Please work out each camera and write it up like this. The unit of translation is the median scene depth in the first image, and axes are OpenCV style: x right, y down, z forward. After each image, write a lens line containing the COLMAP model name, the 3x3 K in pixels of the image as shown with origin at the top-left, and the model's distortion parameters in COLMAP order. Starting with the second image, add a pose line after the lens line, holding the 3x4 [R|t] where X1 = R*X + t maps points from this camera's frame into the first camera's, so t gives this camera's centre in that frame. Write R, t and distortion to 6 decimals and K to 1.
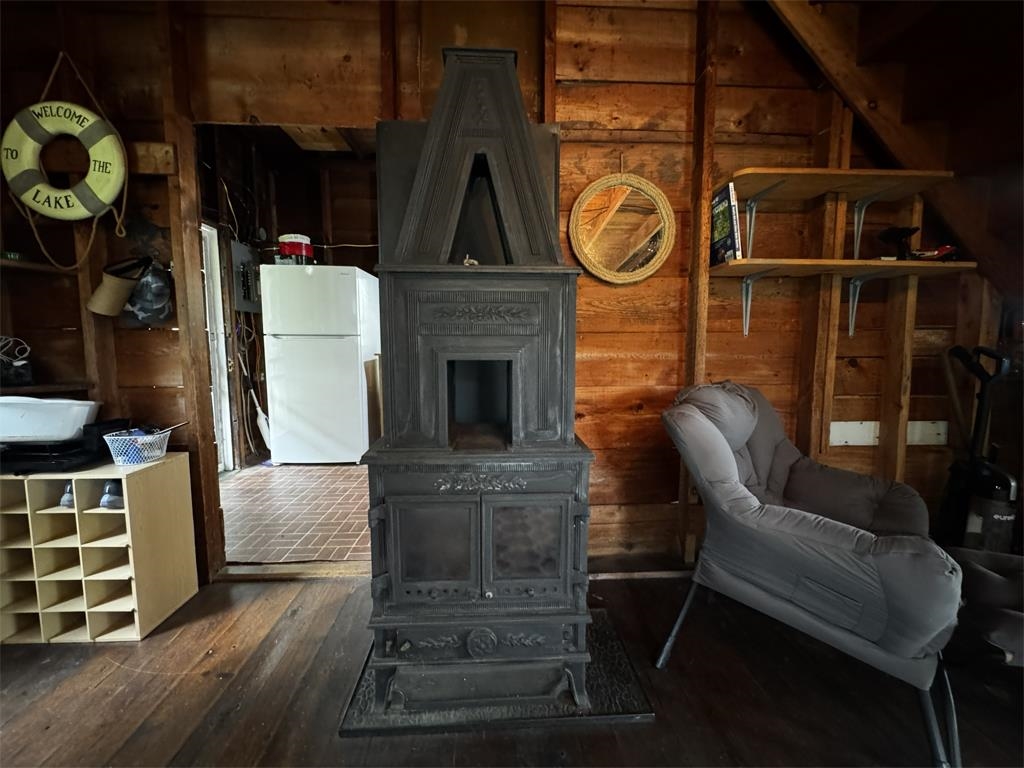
lens RADIAL K [[412.6, 0, 511.0], [0, 412.6, 383.4], [0, 0, 1]] dist [-0.000737, -0.000083]
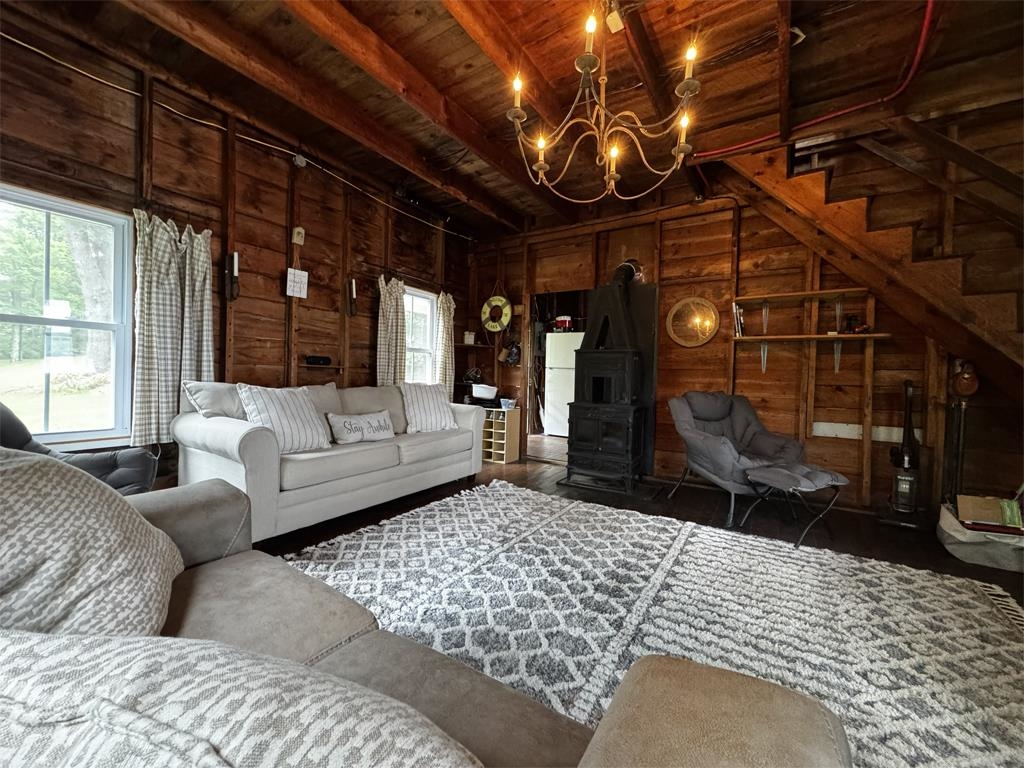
lens RADIAL K [[412.6, 0, 511.0], [0, 412.6, 383.4], [0, 0, 1]] dist [-0.000737, -0.000083]
pose [[0.813512, 0.034261, -0.580538, 0.858408], [-0.081002, 0.995208, -0.054776, 0.160413], [0.575879, 0.091586, 0.812389, -1.435578]]
